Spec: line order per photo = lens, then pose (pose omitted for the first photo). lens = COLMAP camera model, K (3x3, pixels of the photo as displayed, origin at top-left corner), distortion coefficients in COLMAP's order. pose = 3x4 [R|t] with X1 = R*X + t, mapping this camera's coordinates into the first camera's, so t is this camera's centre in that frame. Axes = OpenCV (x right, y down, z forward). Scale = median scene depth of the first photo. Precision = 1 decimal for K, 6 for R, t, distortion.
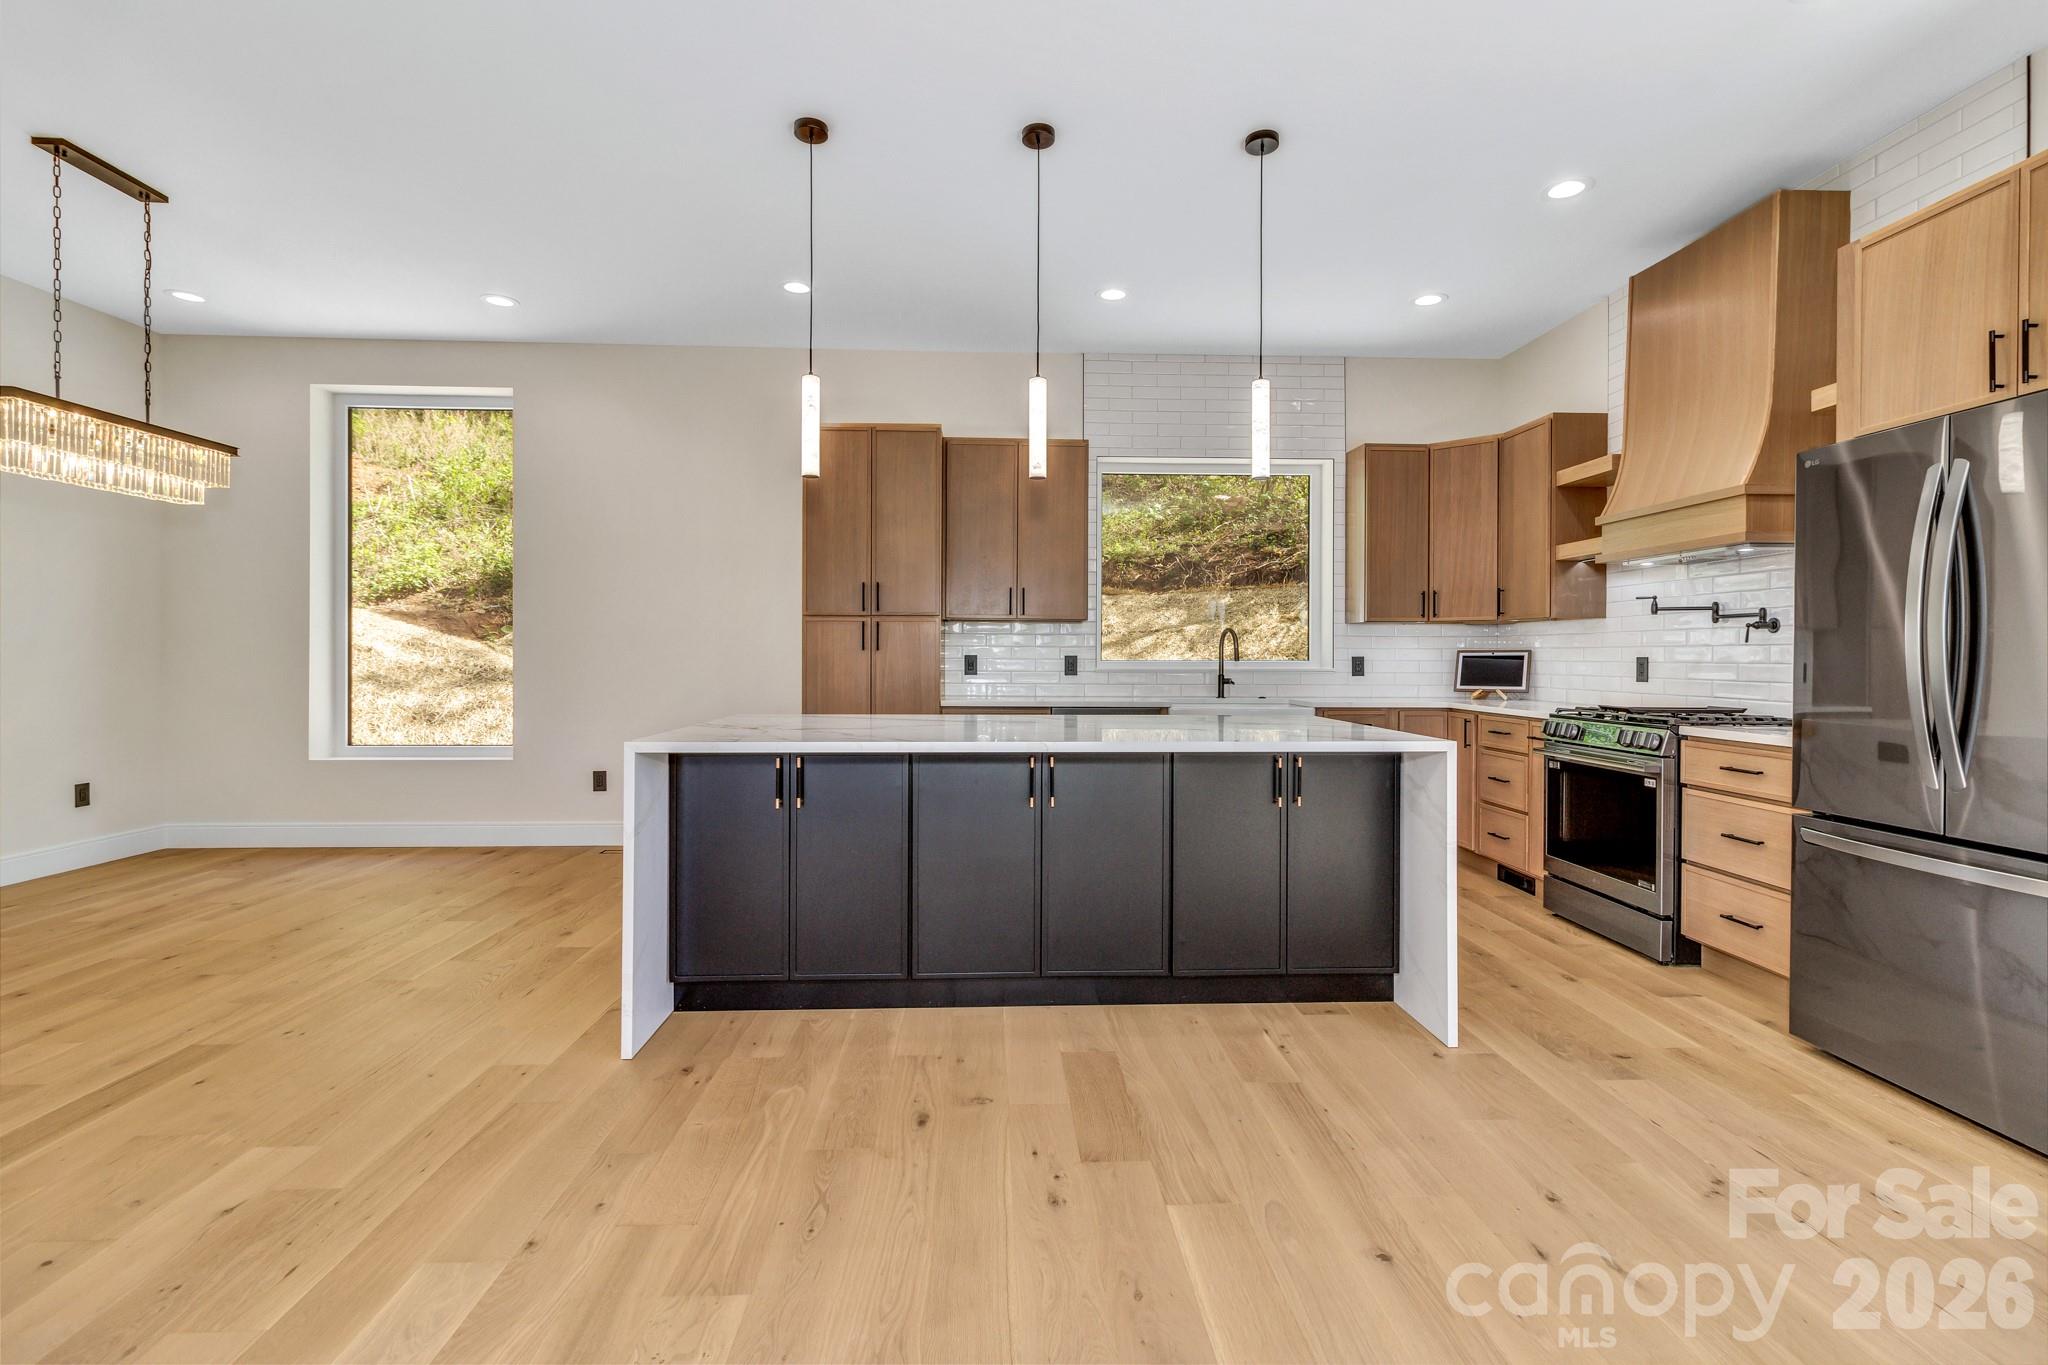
lens RADIAL K [[947.0, 0, 1033.2], [0, 947.0, 660.1], [0, 0, 1]] dist [-0.001274, -0.000094]
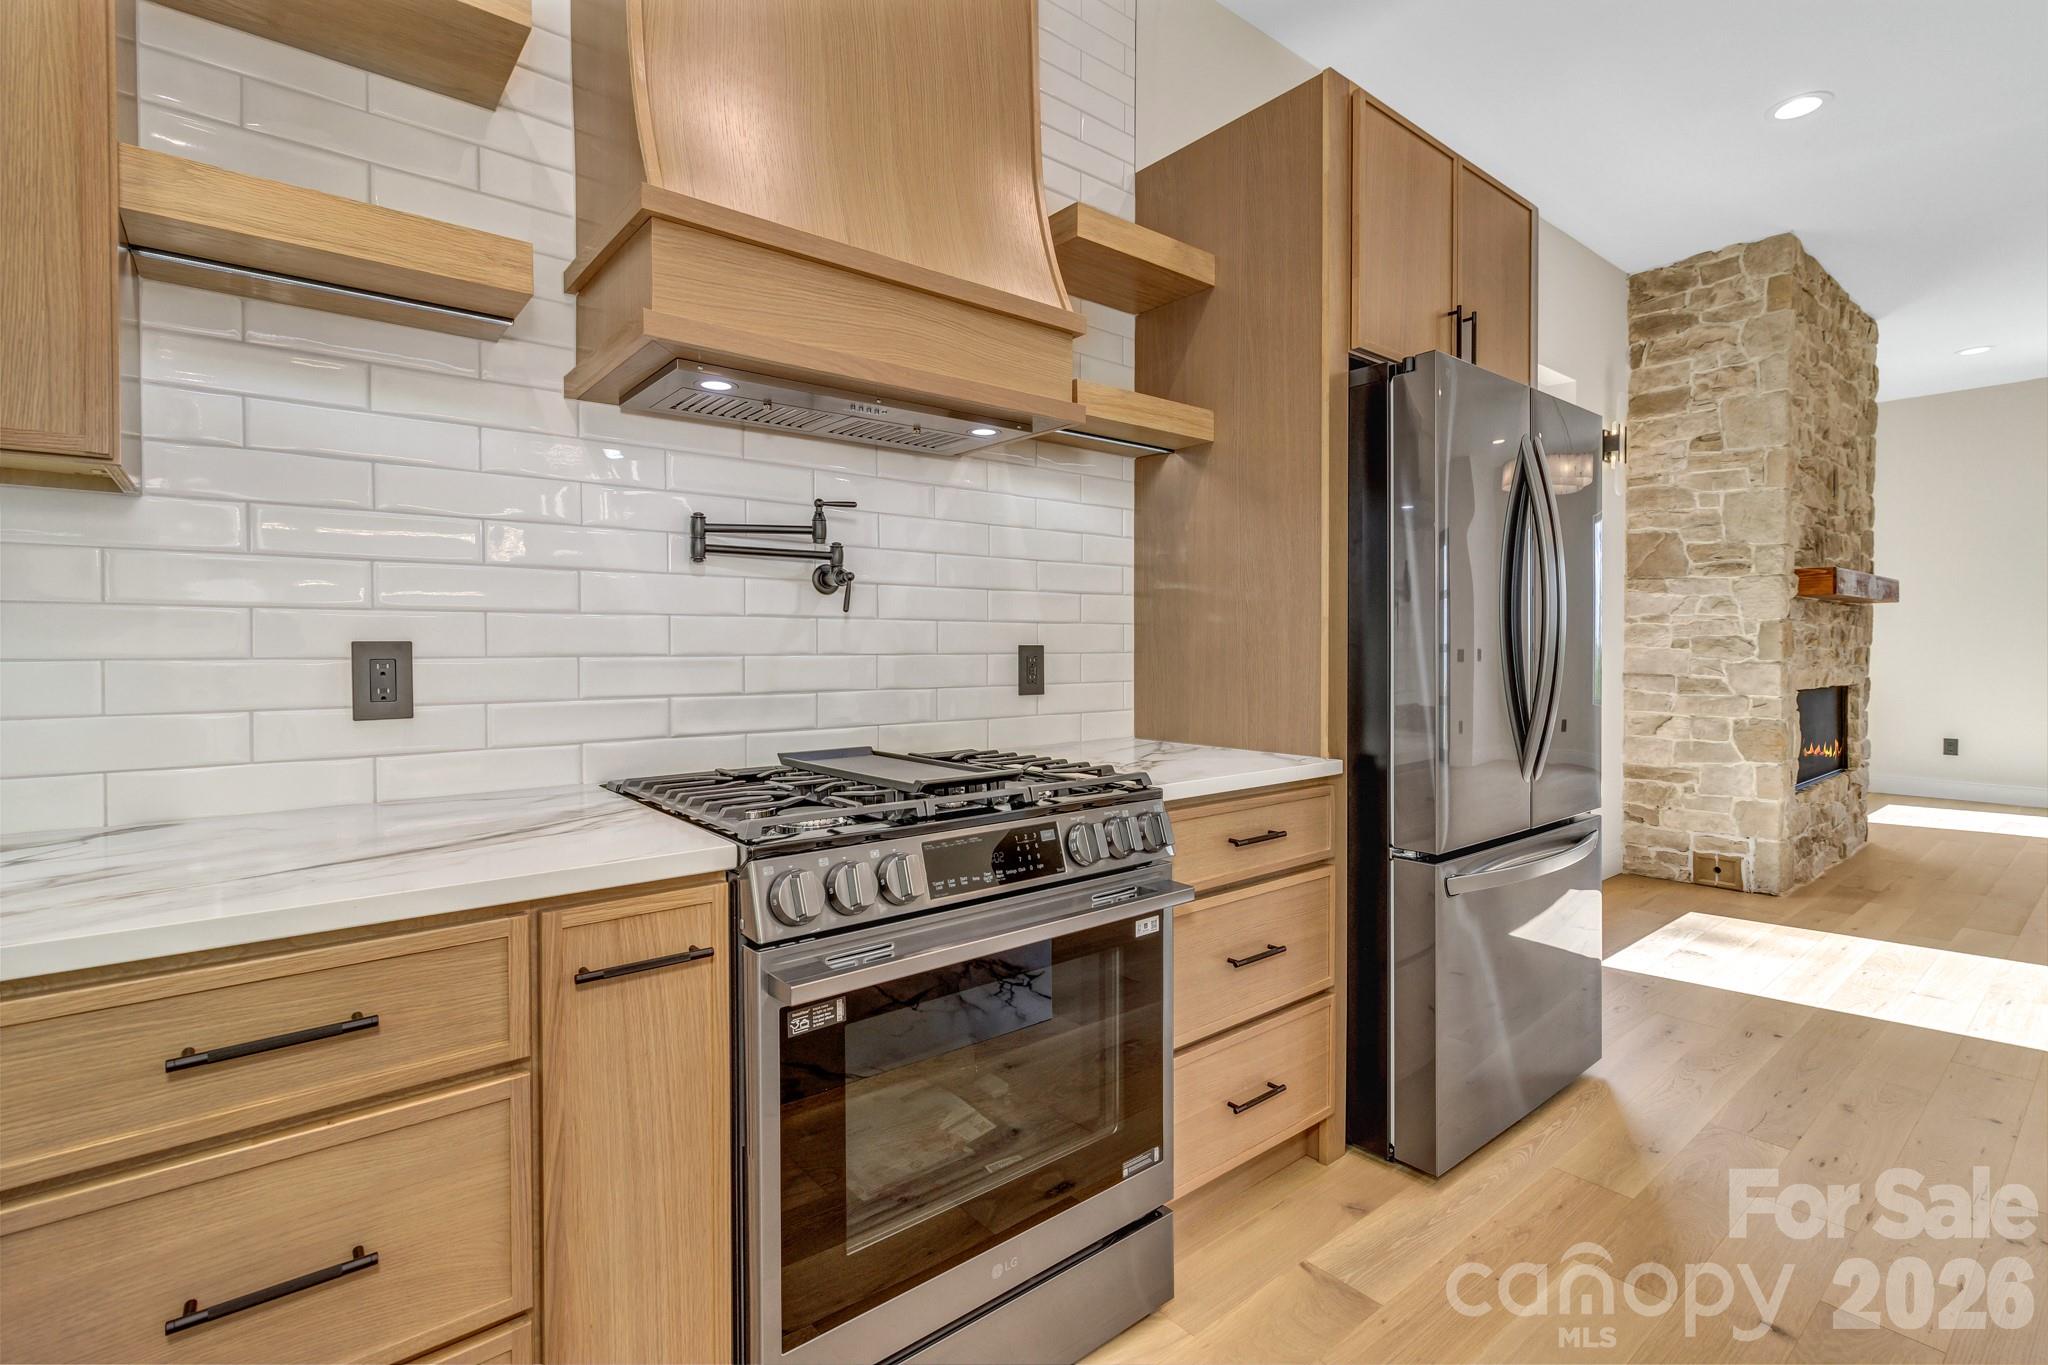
lens RADIAL K [[947.0, 0, 1033.2], [0, 947.0, 660.1], [0, 0, 1]] dist [-0.001274, -0.000094]
pose [[-0.588903, -0.014216, 0.808079, 0.250152], [0.002190, 0.999814, 0.019185, -0.002791], [-0.808201, 0.013068, -0.588762, 0.999777]]
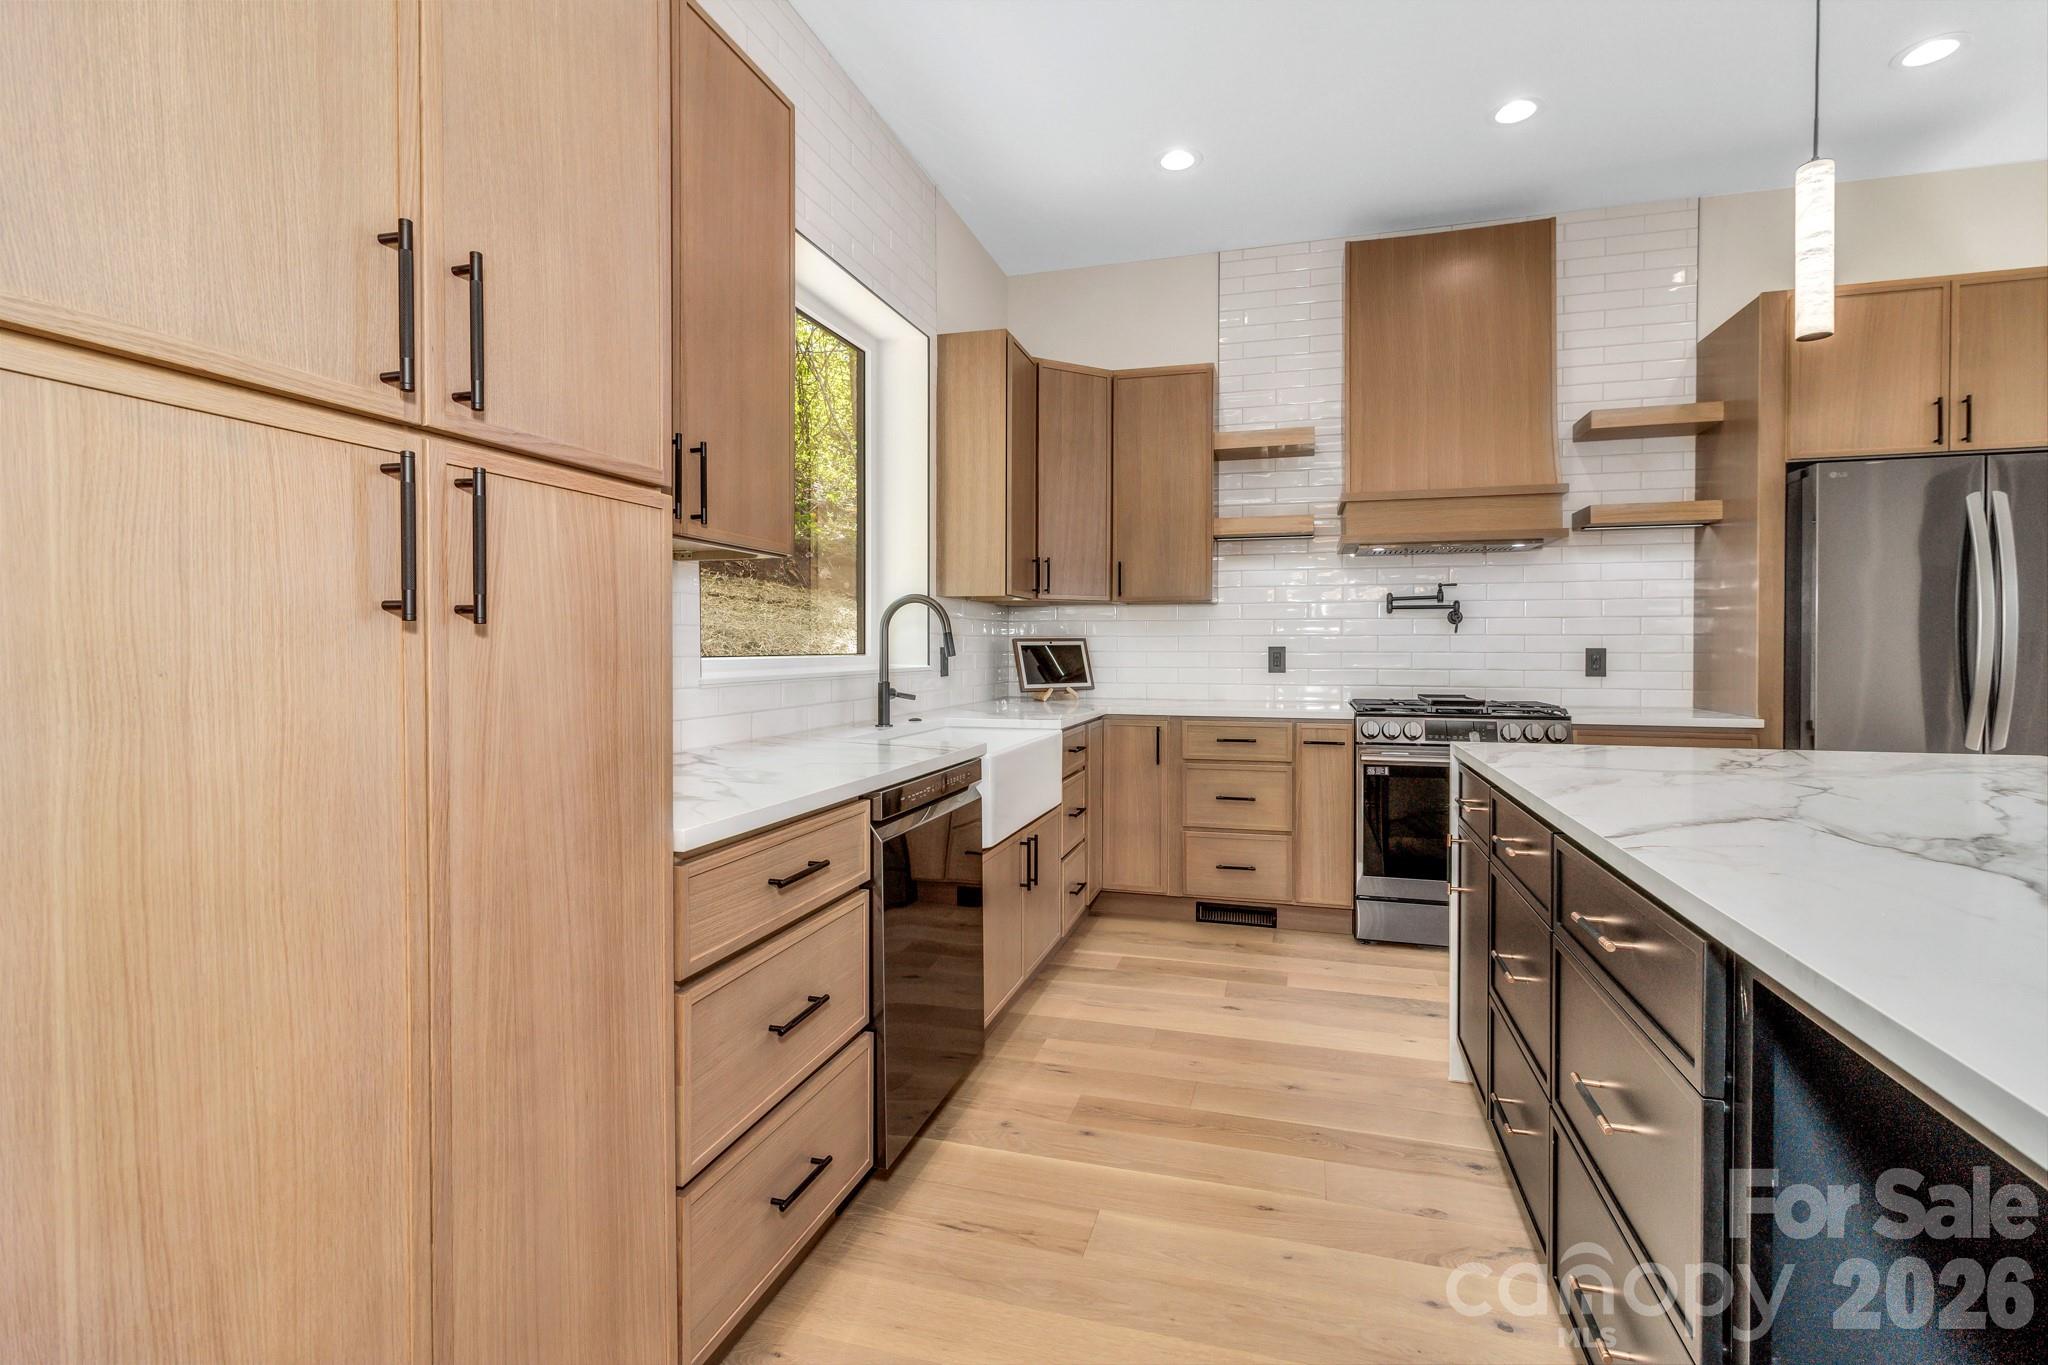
lens RADIAL K [[947.0, 0, 1033.2], [0, 947.0, 660.1], [0, 0, 1]] dist [-0.001274, -0.000094]
pose [[0.320718, -0.017190, 0.947019, -0.335864], [0.003648, 0.999850, 0.016913, -0.006695], [-0.947168, -0.001970, 0.320732, 0.916667]]
